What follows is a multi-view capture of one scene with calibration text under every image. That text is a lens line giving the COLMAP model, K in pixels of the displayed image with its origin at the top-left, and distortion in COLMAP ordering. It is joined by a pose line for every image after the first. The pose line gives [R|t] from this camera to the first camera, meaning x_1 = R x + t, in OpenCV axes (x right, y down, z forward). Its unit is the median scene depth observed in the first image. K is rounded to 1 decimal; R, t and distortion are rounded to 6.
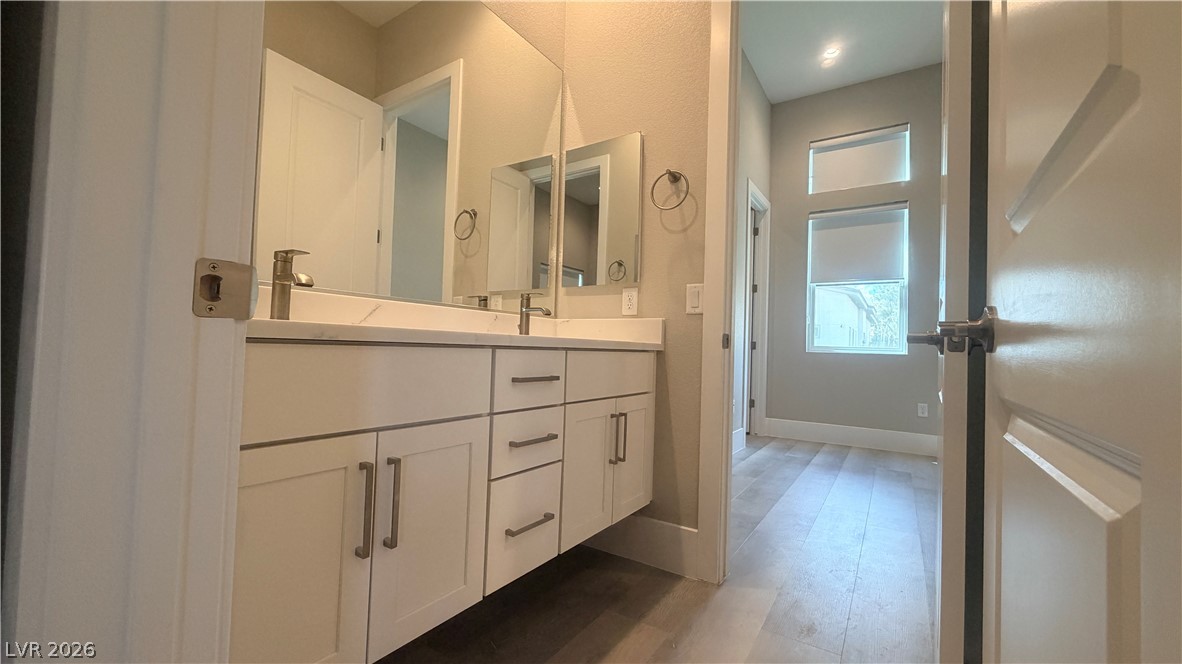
lens RADIAL K [[471.8, 0, 587.9], [0, 471.8, 334.2], [0, 0, 1]] dist [-0.001547, -0.000159]
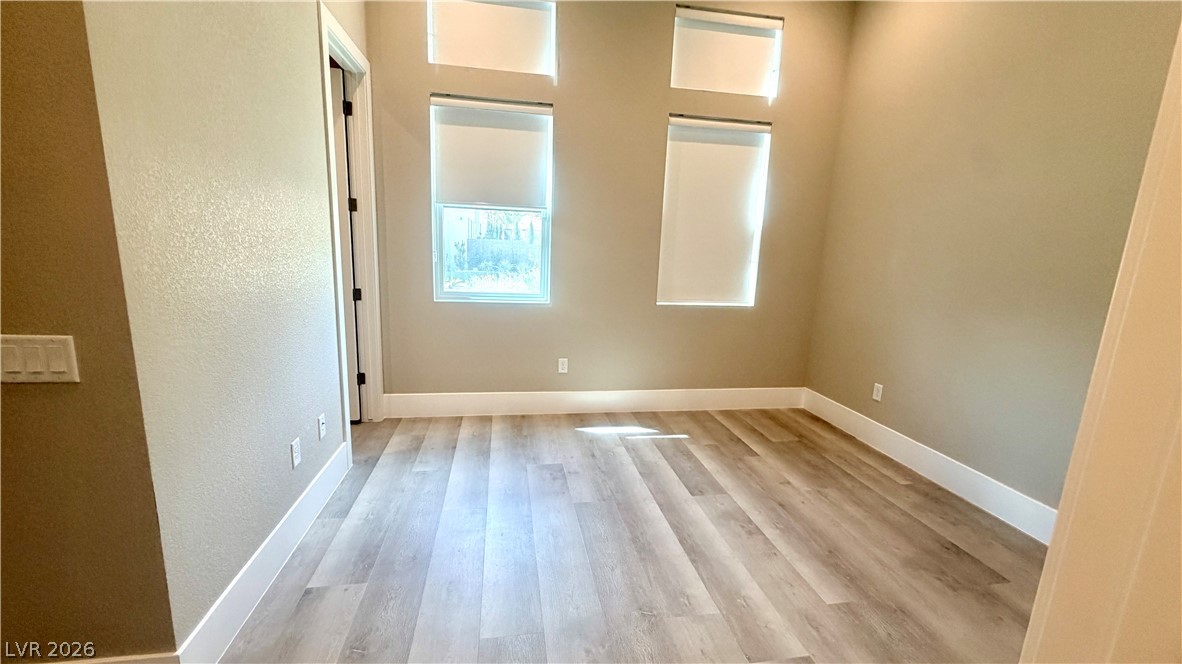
lens RADIAL K [[471.8, 0, 585.9], [0, 471.8, 334.0], [0, 0, 1]] dist [-0.001547, -0.000159]
pose [[0.726533, -0.129088, 0.674897, 0.136469], [-0.036042, 0.973683, 0.225037, -0.085210], [-0.686185, -0.187821, 0.702761, 0.319997]]
